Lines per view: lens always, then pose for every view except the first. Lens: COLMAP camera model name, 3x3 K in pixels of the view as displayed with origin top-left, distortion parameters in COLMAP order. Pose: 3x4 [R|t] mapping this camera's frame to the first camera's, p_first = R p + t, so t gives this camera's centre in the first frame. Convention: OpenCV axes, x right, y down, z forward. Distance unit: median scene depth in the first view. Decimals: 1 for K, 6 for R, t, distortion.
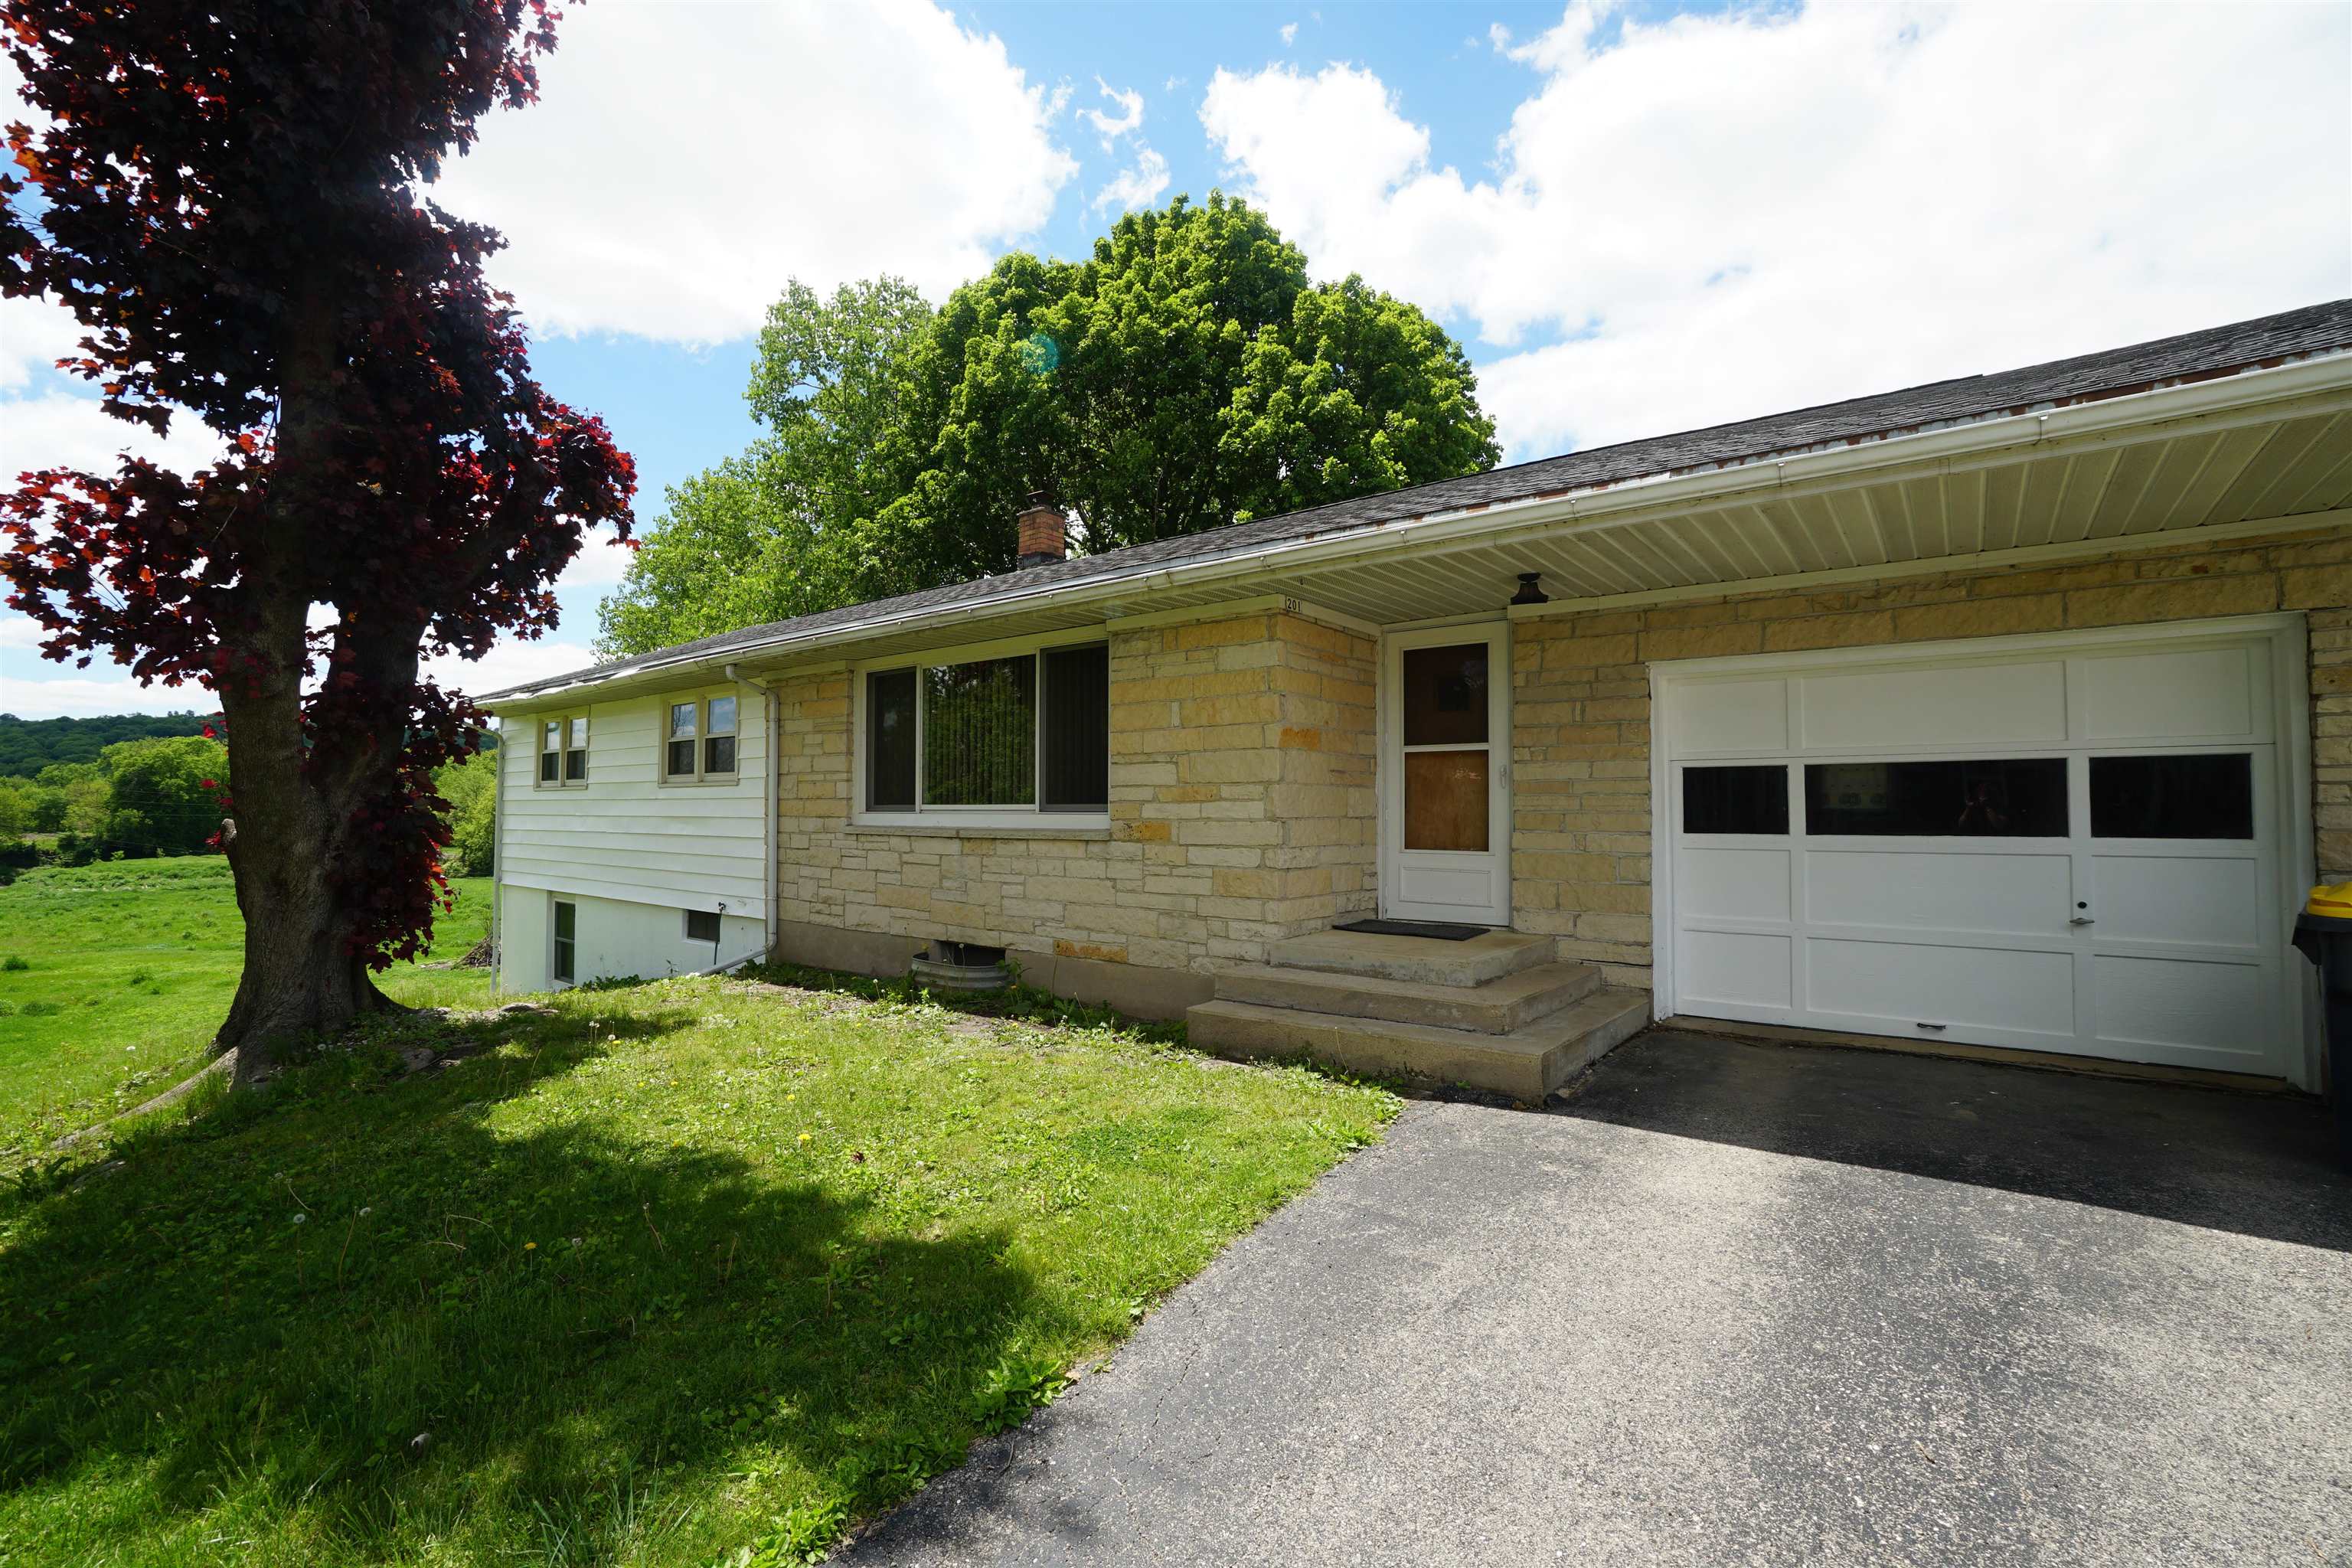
lens RADIAL K [[1060.6, 0, 1166.6], [0, 1060.6, 771.6], [0, 0, 1]] dist [-0.042585, 0.017013]
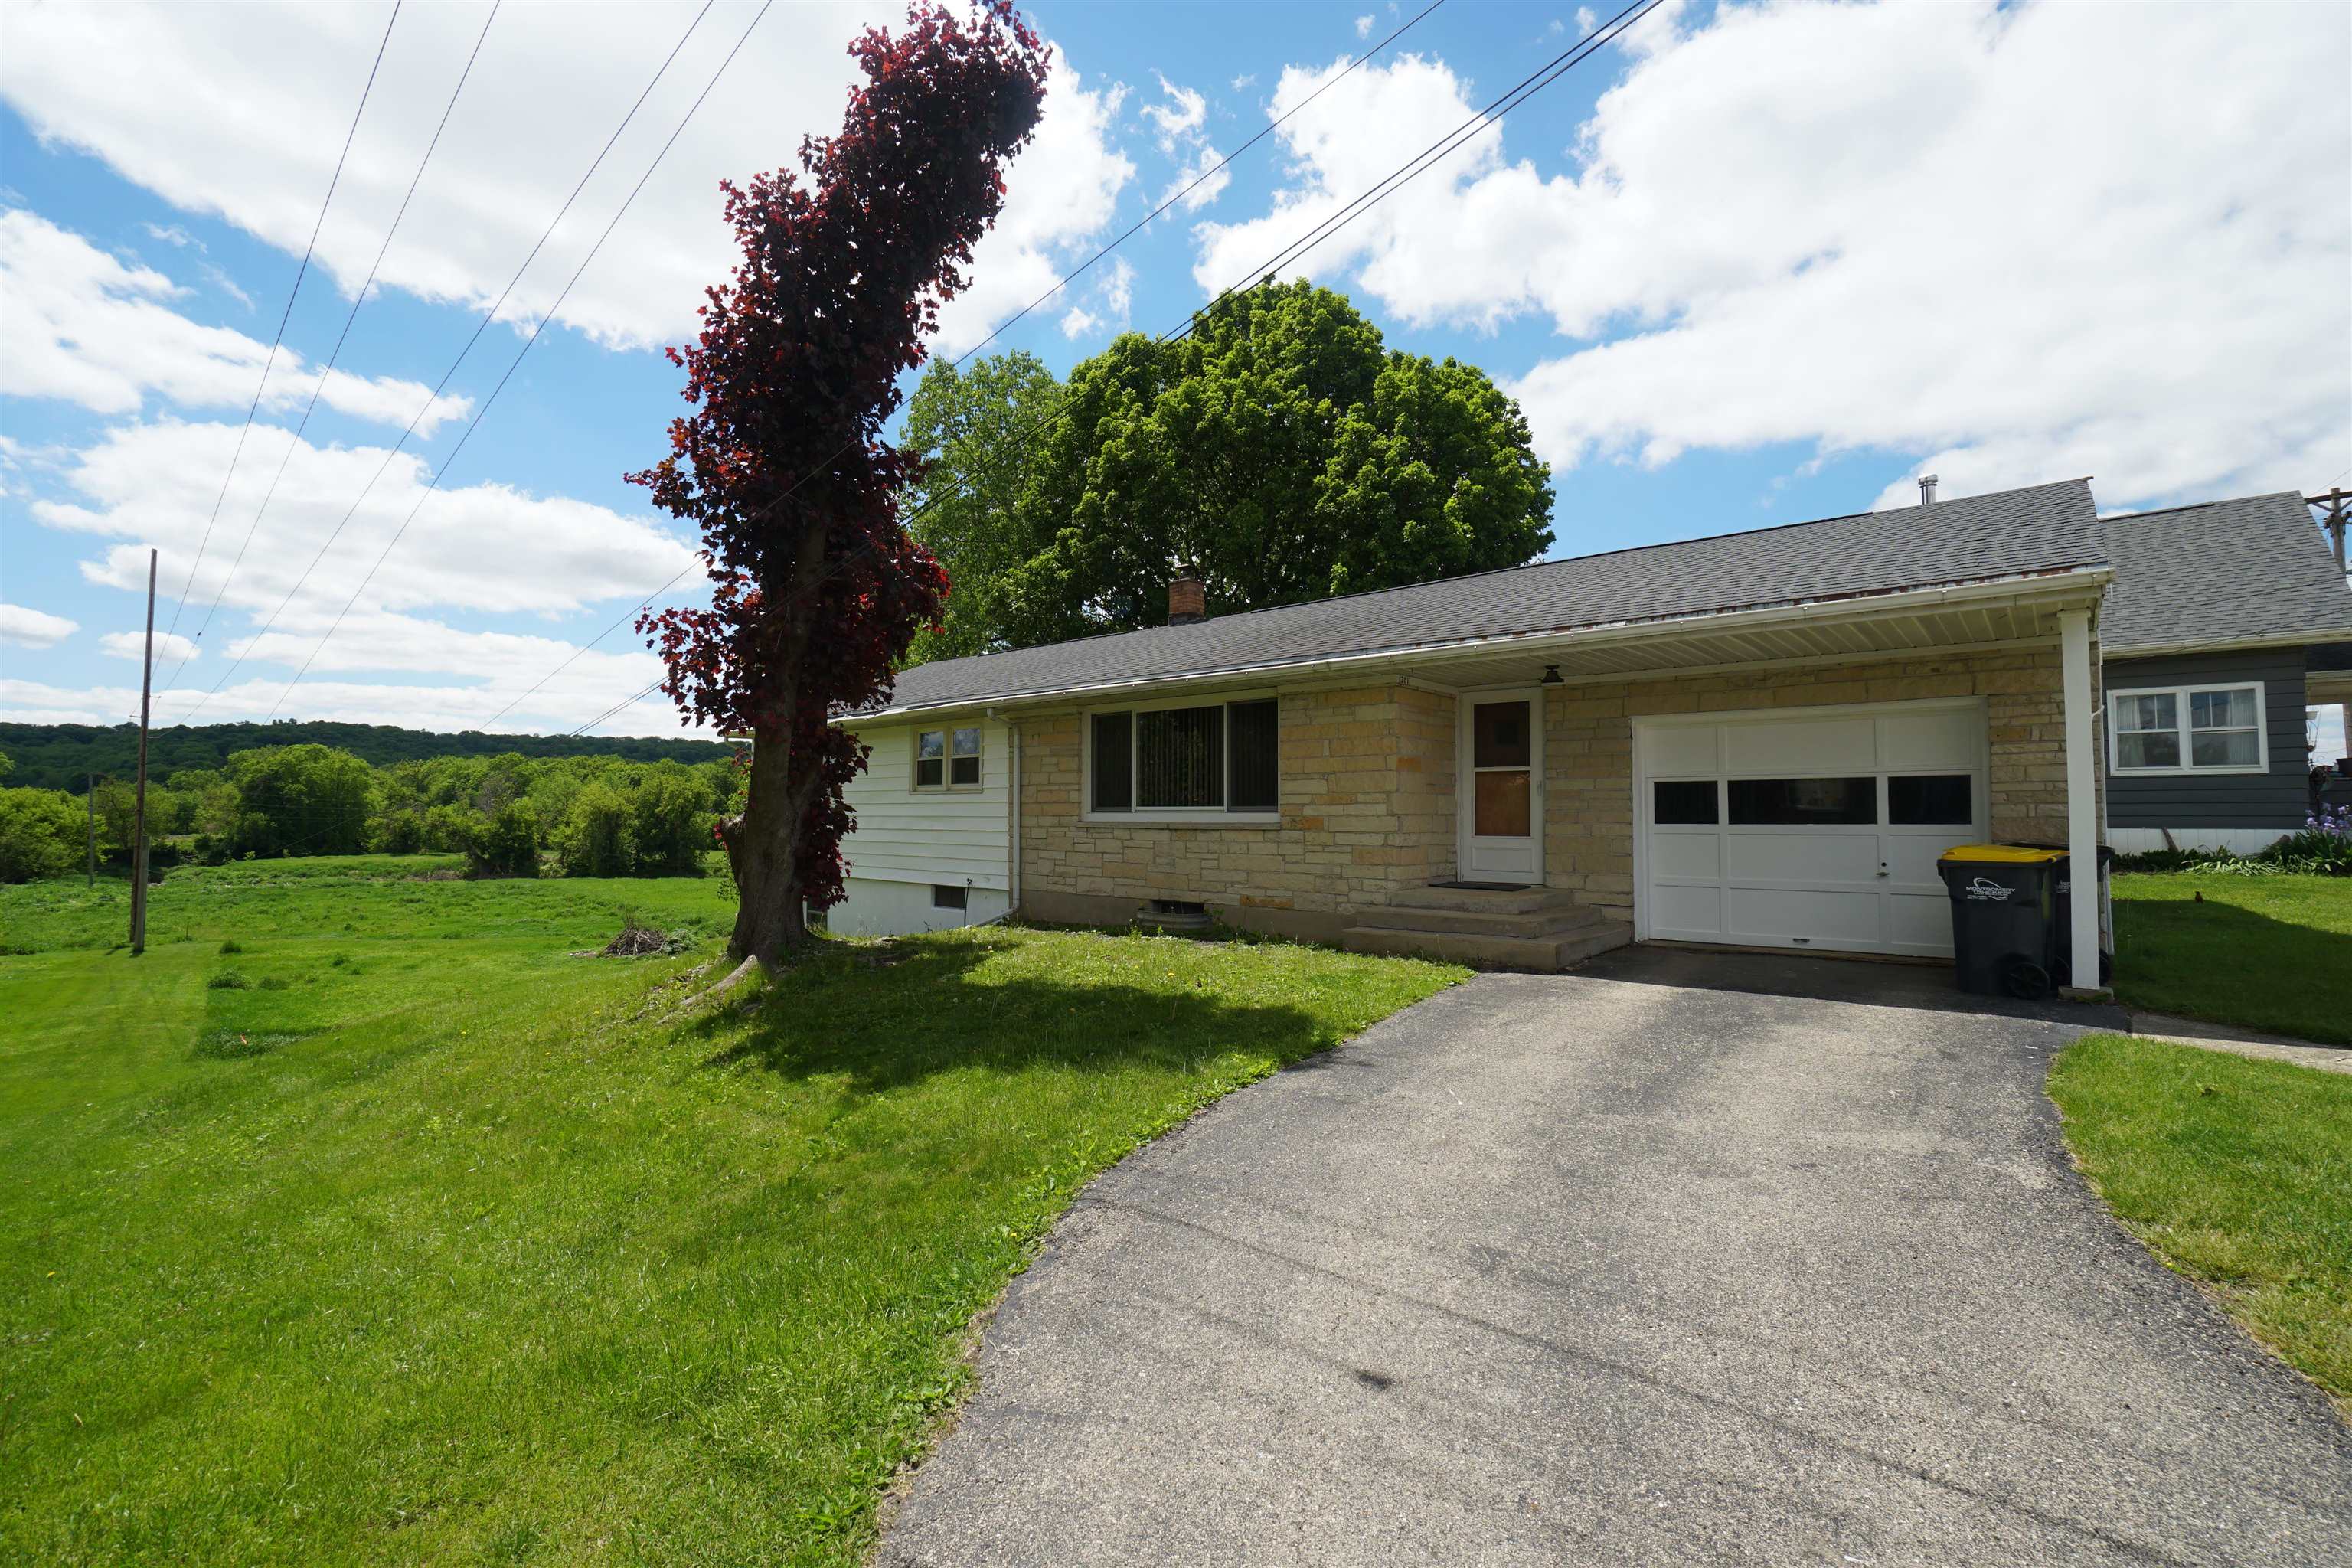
lens RADIAL K [[1086.3, 0, 1149.6], [0, 1086.3, 757.8], [0, 0, 1]] dist [-0.044636, 0.000237]
pose [[0.997624, -0.003235, -0.068820, -0.117653], [0.002113, 0.999864, -0.016360, -0.011962], [0.068864, 0.016175, 0.997495, -0.507806]]
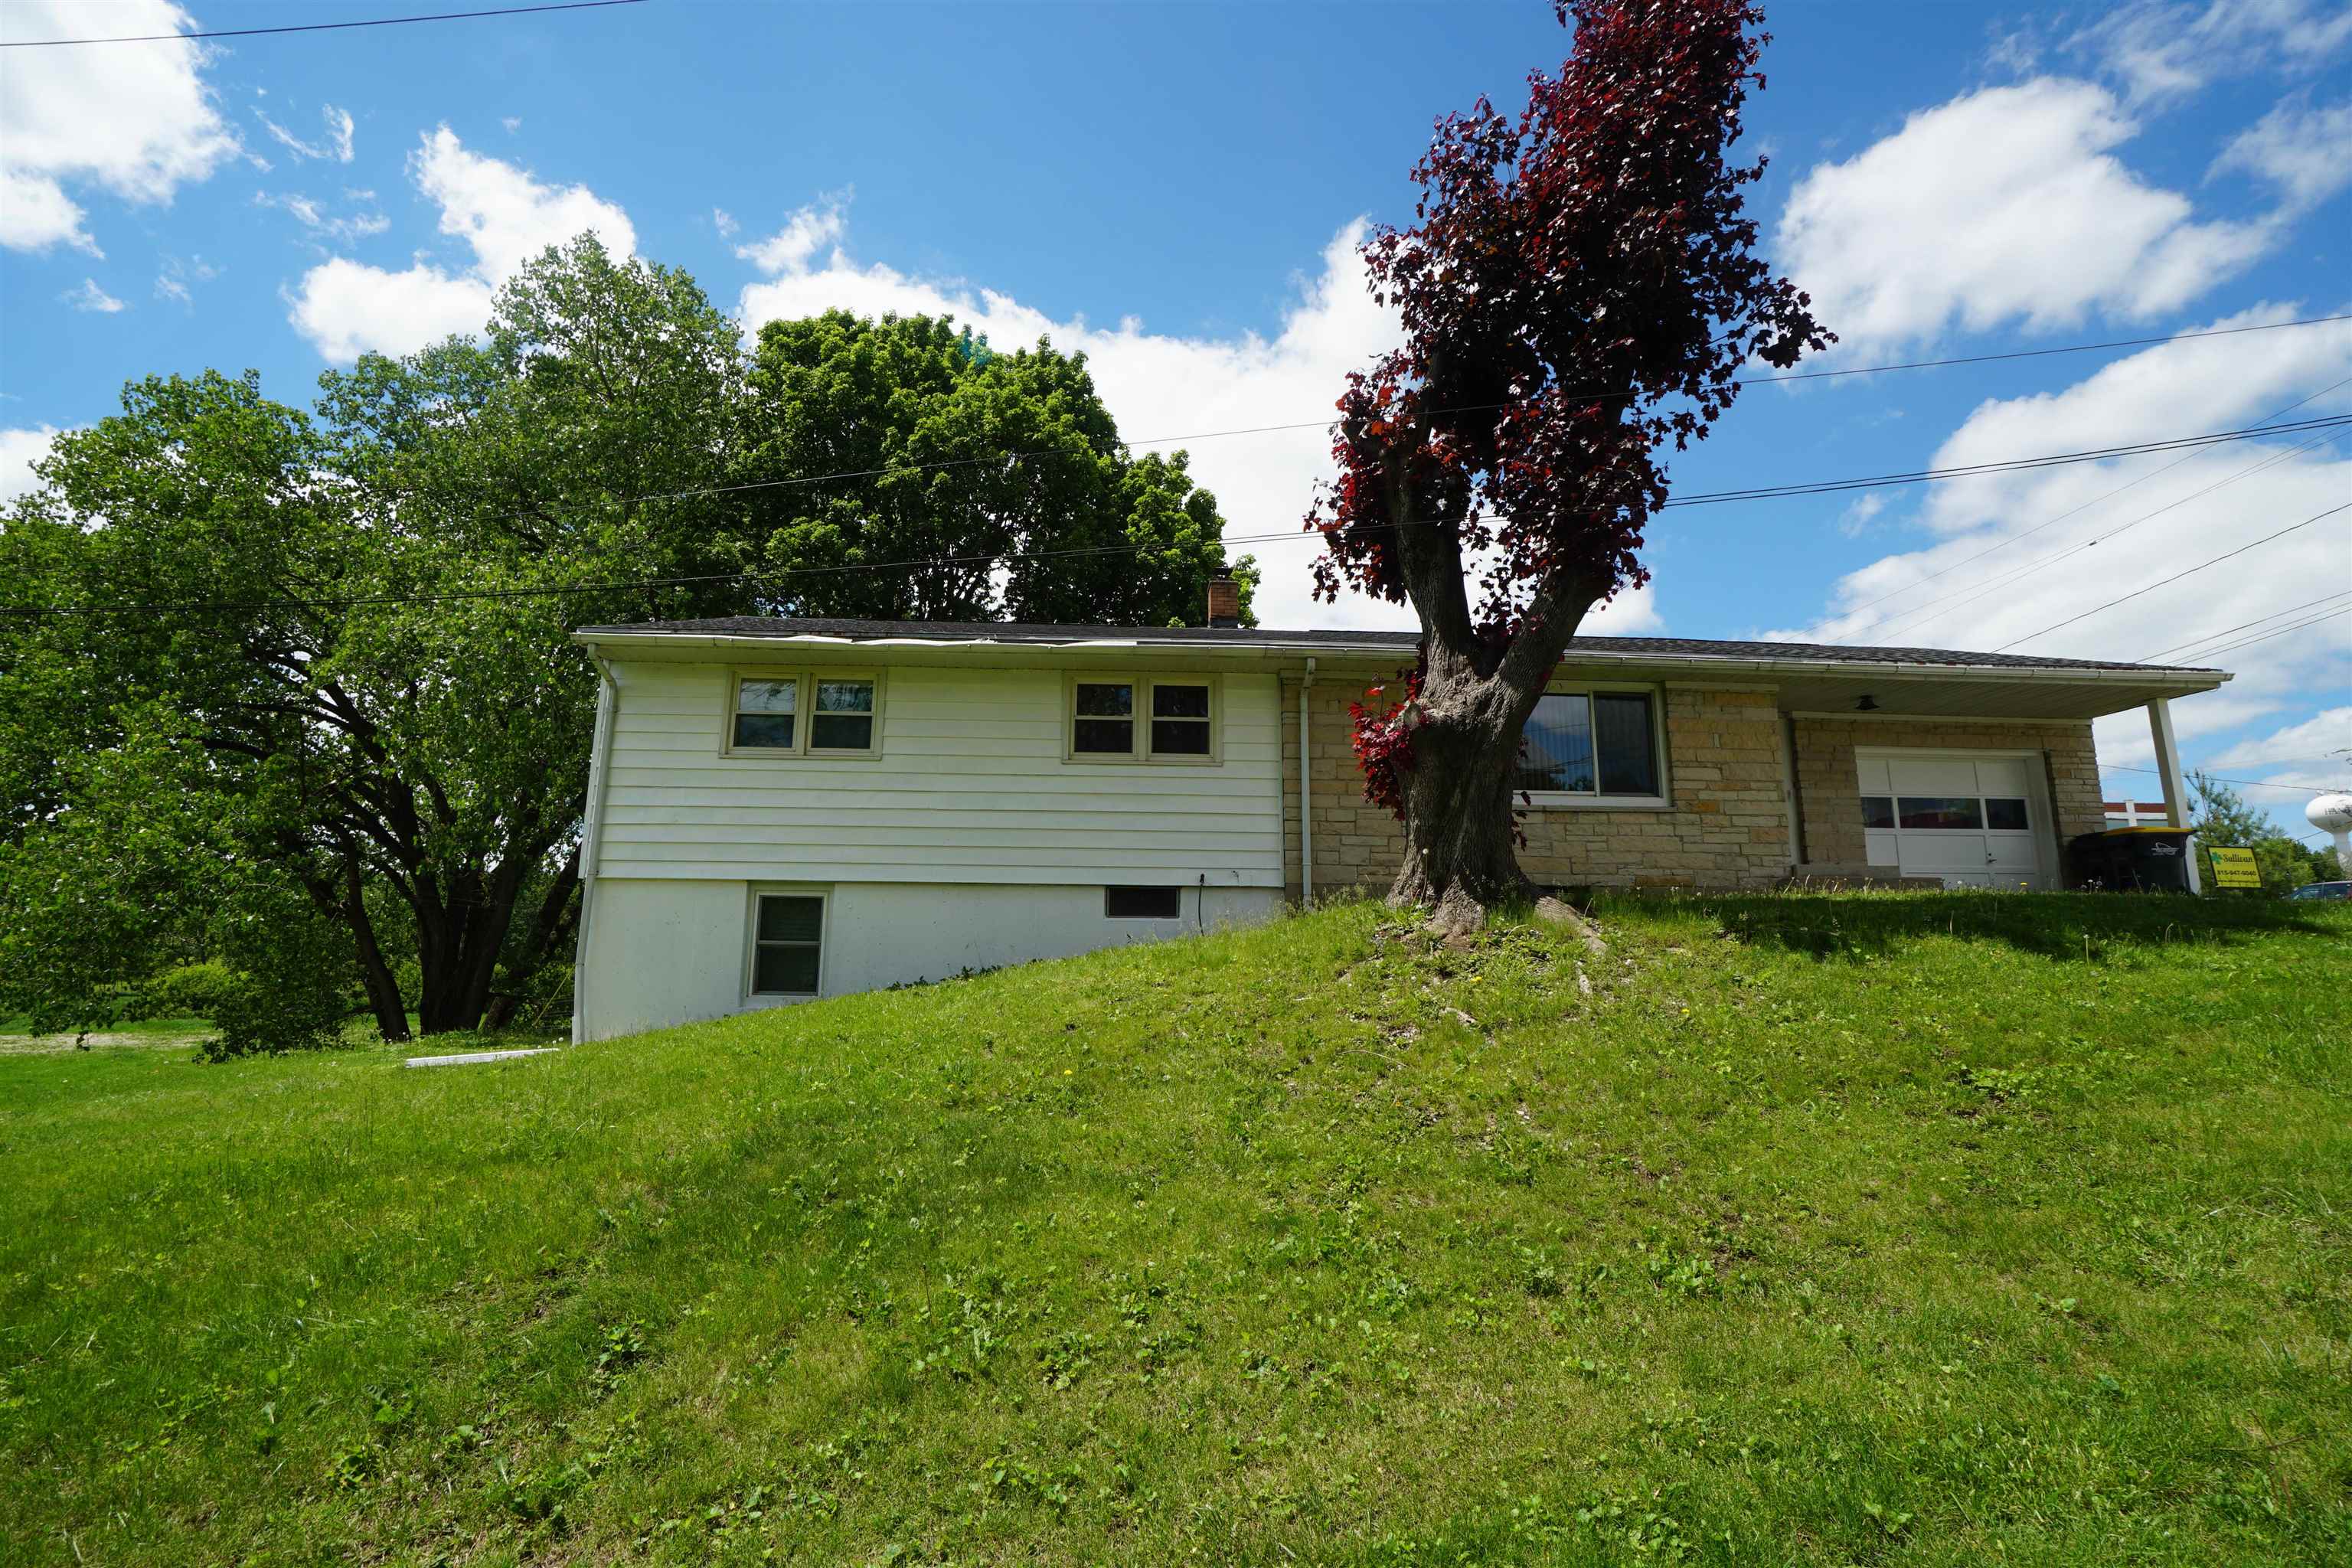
lens RADIAL K [[1017.8, 0, 1176.0], [0, 1017.8, 784.0], [0, 0, 1]] dist [-0.024215, 0.000451]
pose [[0.730465, 0.119794, 0.672361, -1.468414], [-0.027384, 0.988842, -0.146431, 0.238173], [-0.682400, 0.088551, 0.725595, 0.341504]]
